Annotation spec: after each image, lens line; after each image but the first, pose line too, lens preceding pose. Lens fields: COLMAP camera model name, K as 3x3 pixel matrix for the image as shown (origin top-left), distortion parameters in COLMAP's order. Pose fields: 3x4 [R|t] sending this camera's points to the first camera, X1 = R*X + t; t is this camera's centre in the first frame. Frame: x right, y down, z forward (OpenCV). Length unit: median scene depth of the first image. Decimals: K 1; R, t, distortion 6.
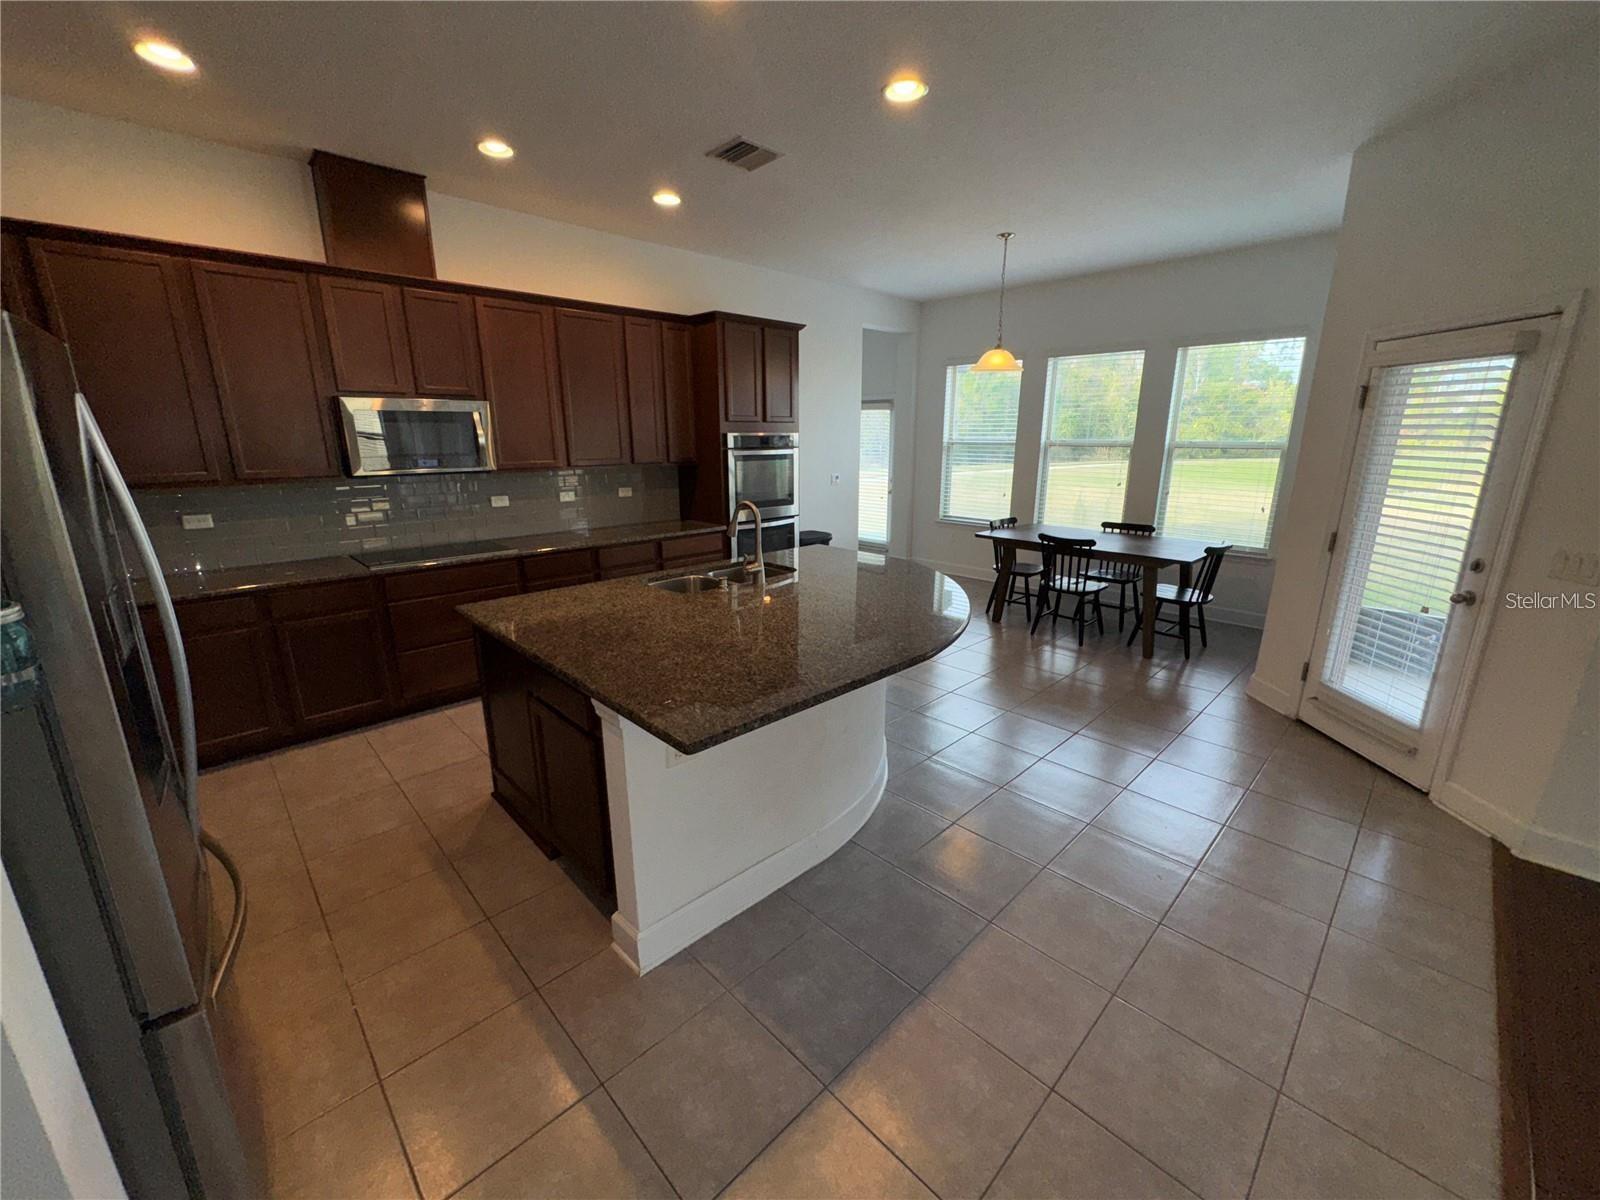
lens RADIAL K [[640.1, 0, 798.2], [0, 640.1, 598.5], [0, 0, 1]] dist [-0.004494, 0.000013]
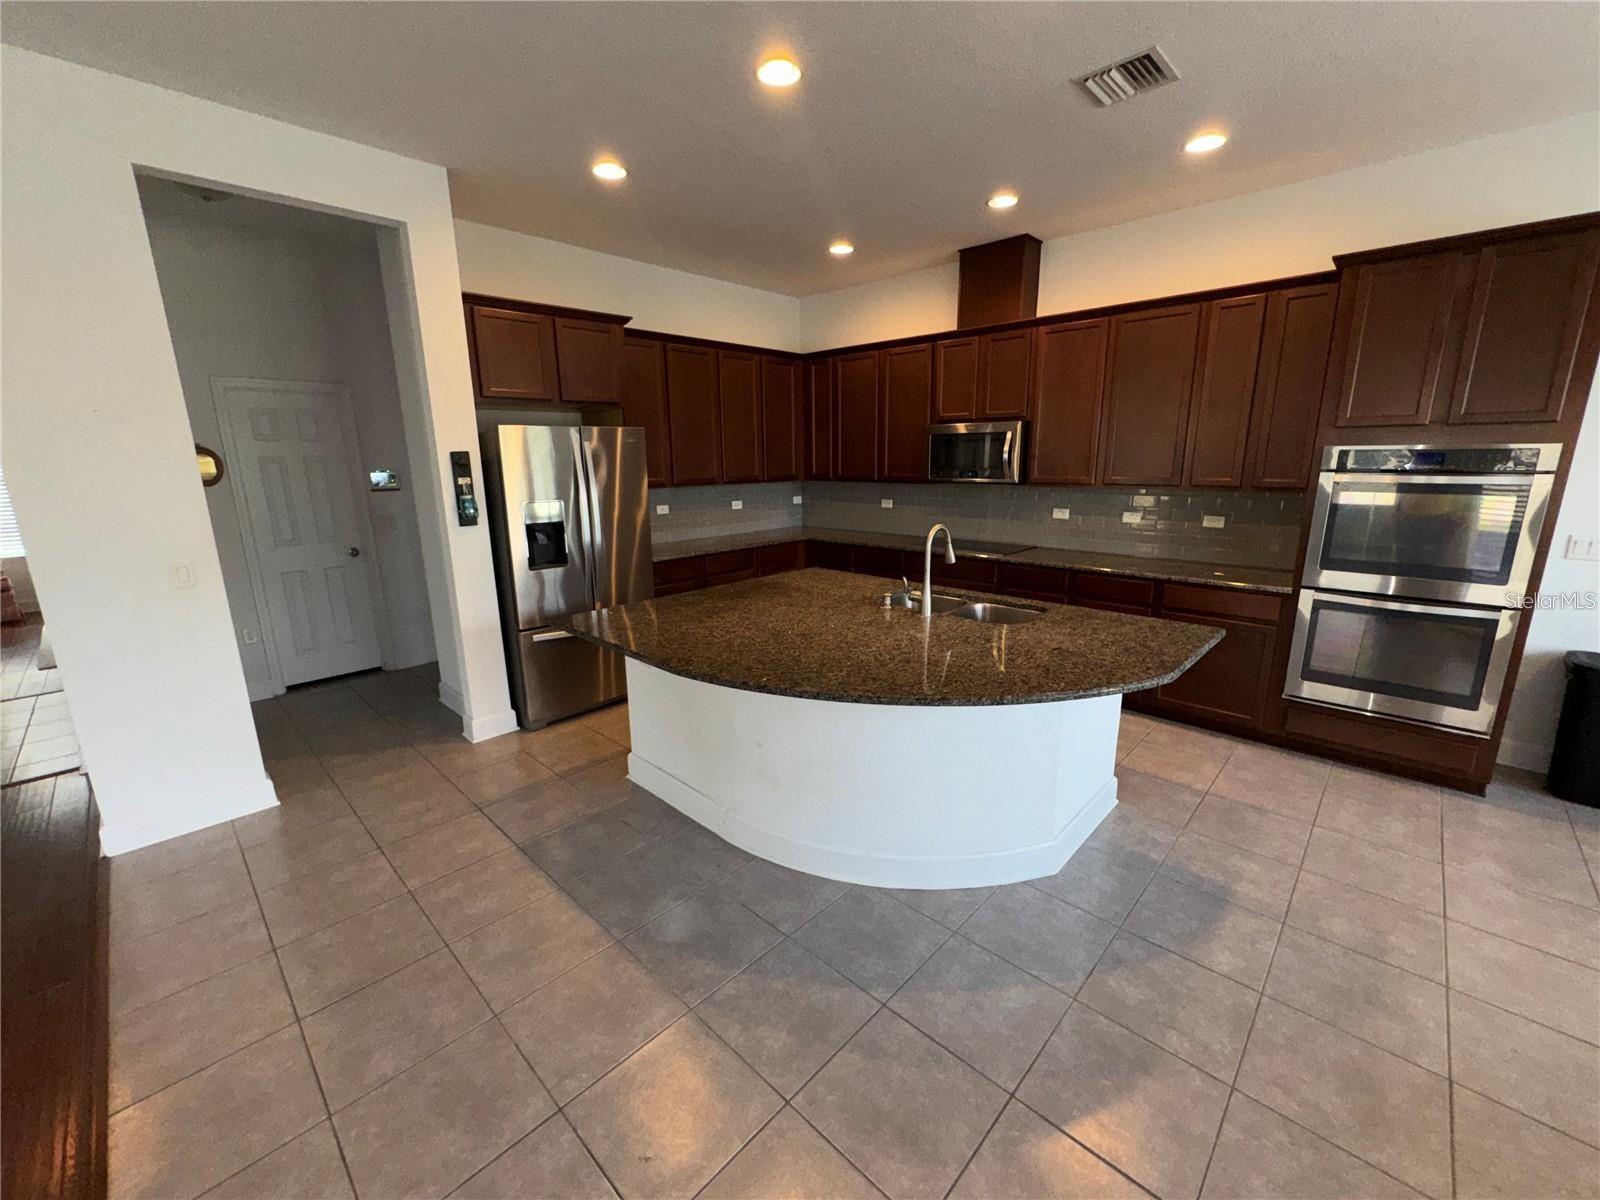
lens RADIAL K [[640.1, 0, 800.9], [0, 640.1, 597.5], [0, 0, 1]] dist [-0.004494, 0.000013]
pose [[0.034735, 0.221209, -0.974608, 0.597549], [-0.234747, 0.949718, 0.207193, -0.144626], [0.971436, 0.221589, 0.084917, 0.549190]]
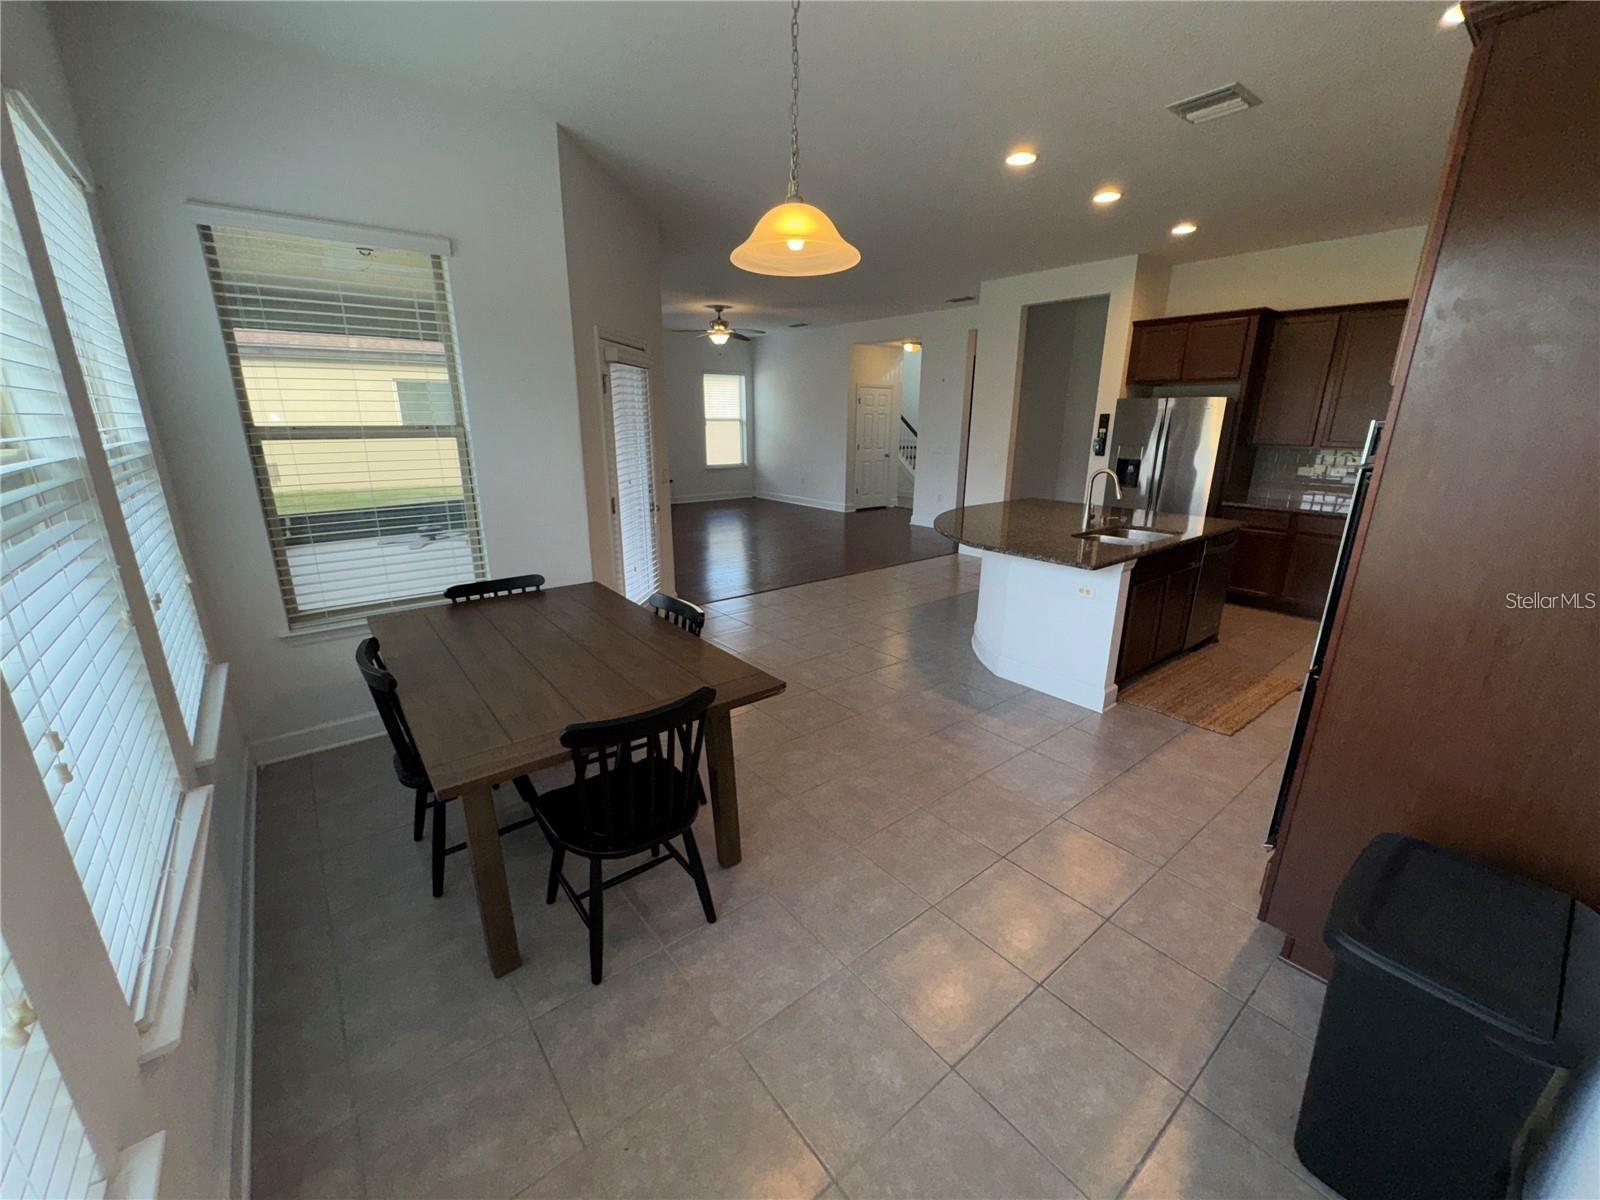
lens RADIAL K [[640.1, 0, 797.7], [0, 640.1, 599.9], [0, 0, 1]] dist [-0.004494, 0.000013]
pose [[-0.995084, -0.036625, 0.092016, 0.305628], [0.014998, 0.862662, 0.505558, -0.432902], [-0.097894, 0.504453, -0.857872, 1.690392]]
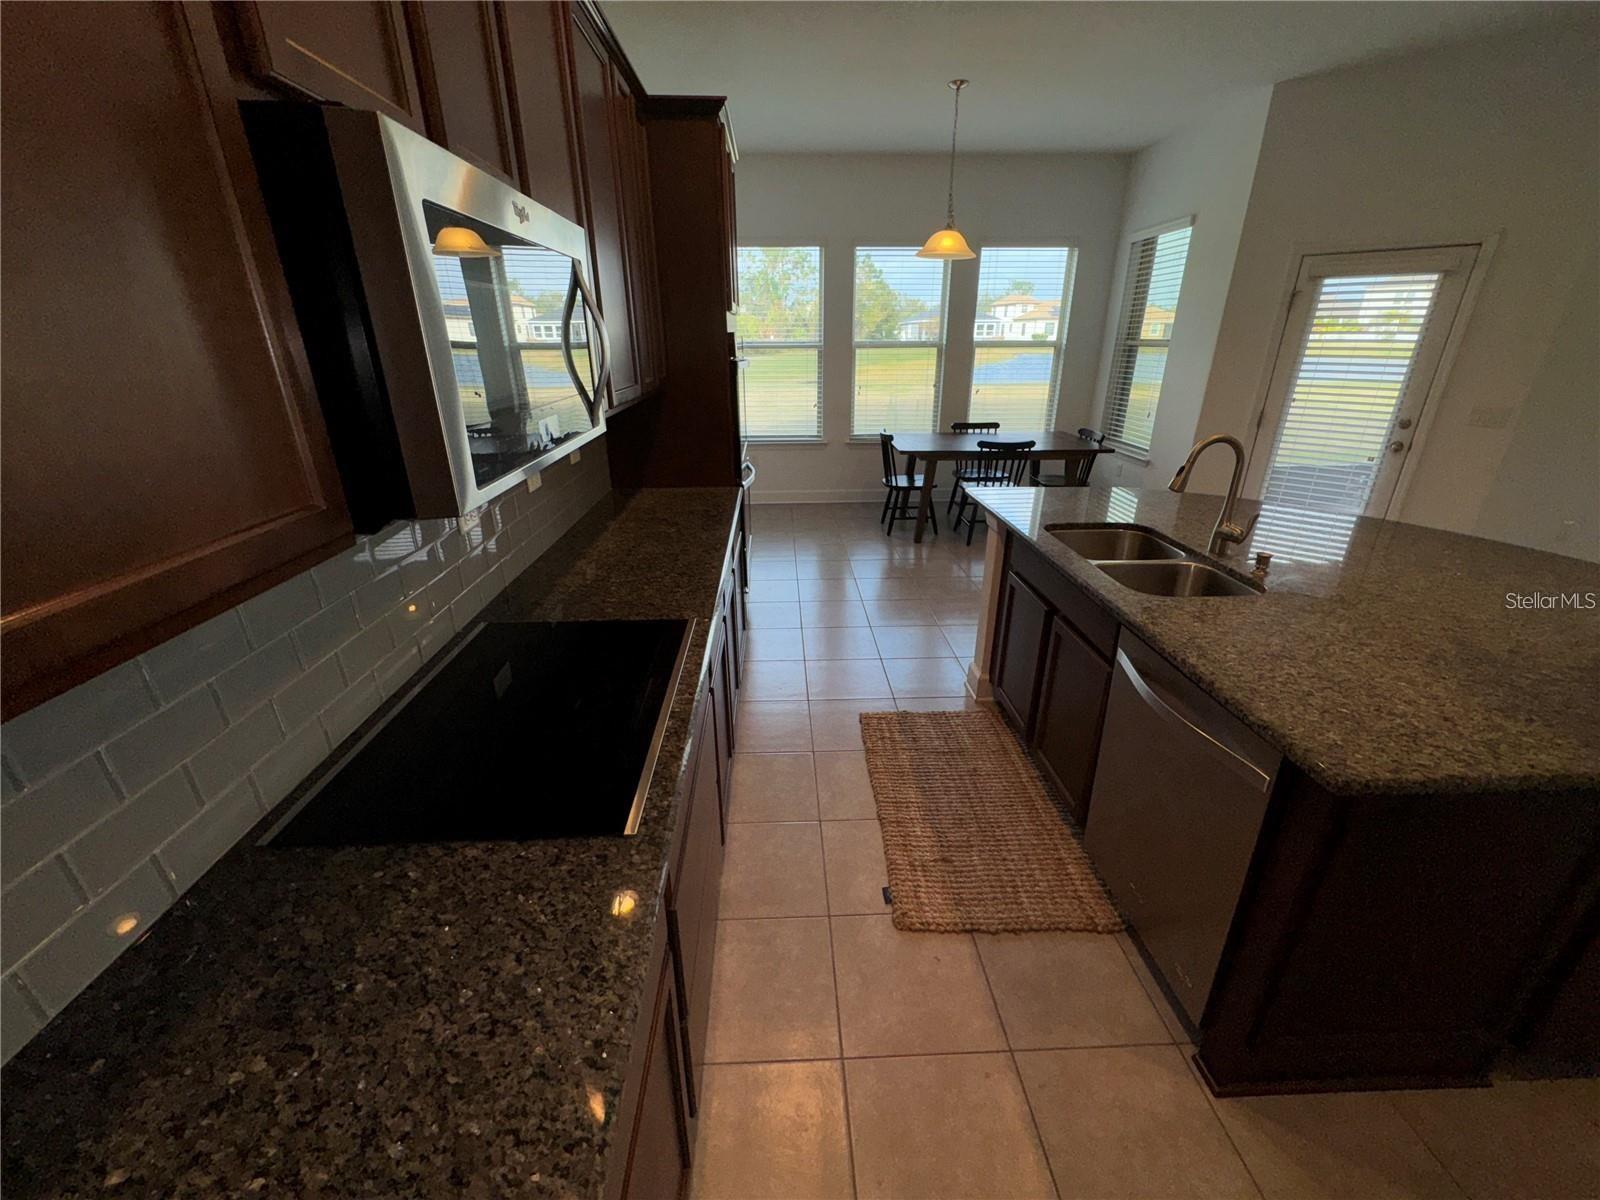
lens RADIAL K [[640.1, 0, 801.6], [0, 640.1, 603.6], [0, 0, 1]] dist [-0.004494, 0.000013]
pose [[0.671933, -0.291260, 0.680936, -0.638657], [0.190269, 0.956452, 0.221354, -0.156679], [-0.715754, -0.019174, 0.698089, 0.610998]]
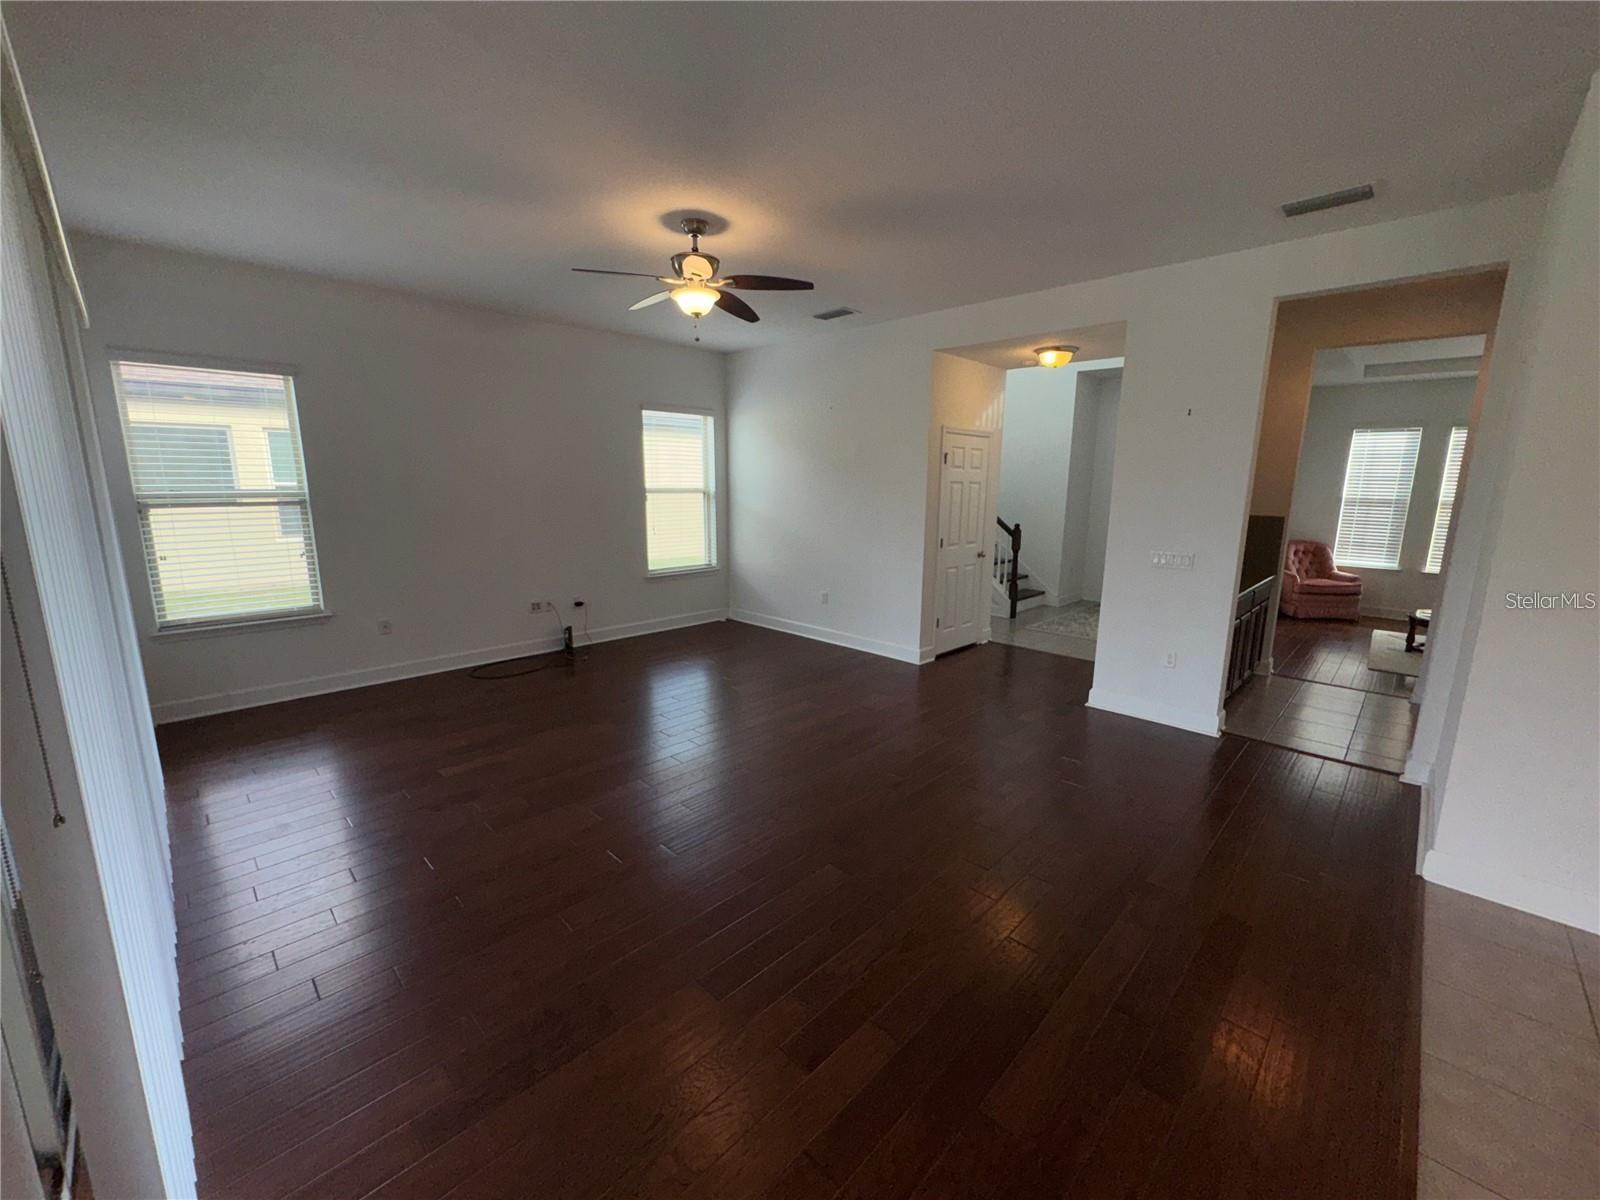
lens RADIAL K [[640.1, 0, 804.5], [0, 640.1, 601.4], [0, 0, 1]] dist [-0.004494, 0.000013]
pose [[-0.999486, -0.006564, -0.031376, 0.659779], [-0.019155, 0.907132, 0.420410, -0.117252], [0.025703, 0.420795, -0.906791, 0.444115]]
